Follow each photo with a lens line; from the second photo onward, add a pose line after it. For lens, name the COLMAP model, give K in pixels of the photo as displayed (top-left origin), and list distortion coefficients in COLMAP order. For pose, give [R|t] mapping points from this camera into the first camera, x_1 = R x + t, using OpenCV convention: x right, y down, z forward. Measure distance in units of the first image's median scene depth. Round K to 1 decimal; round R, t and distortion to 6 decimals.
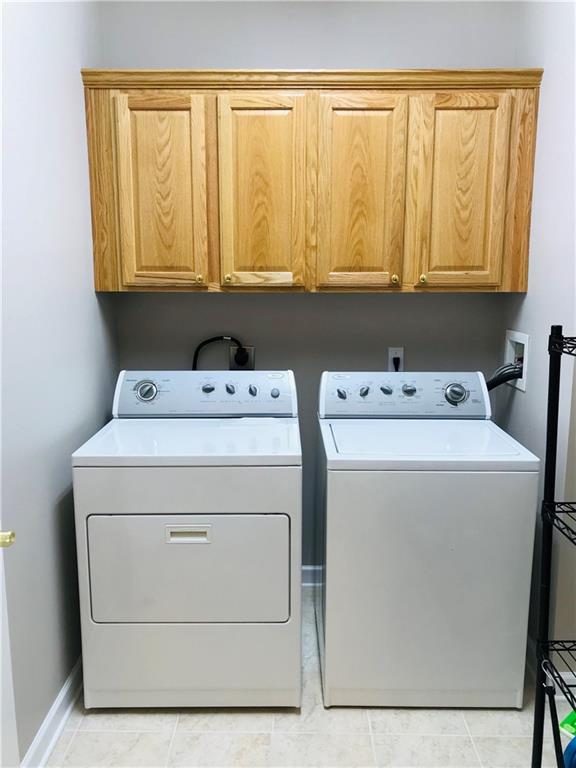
lens RADIAL K [[637.8, 0, 287.7], [0, 637.8, 390.0], [0, 0, 1]] dist [0.035897, -0.049118]
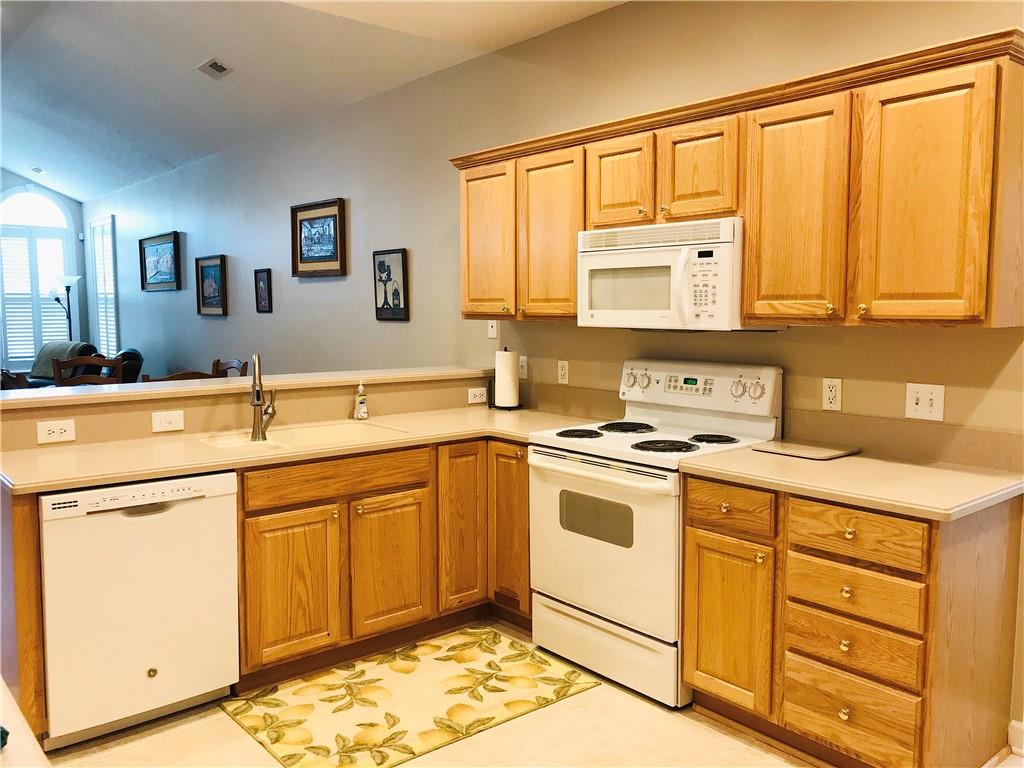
lens RADIAL K [[850.4, 0, 510.5], [0, 850.4, 380.8], [0, 0, 1]] dist [0.035897, -0.049118]
pose [[0.641772, 0.066227, -0.764031, 0.643959], [-0.133654, 0.990677, -0.026394, 0.002148], [0.755159, 0.119054, 0.644640, -0.011697]]
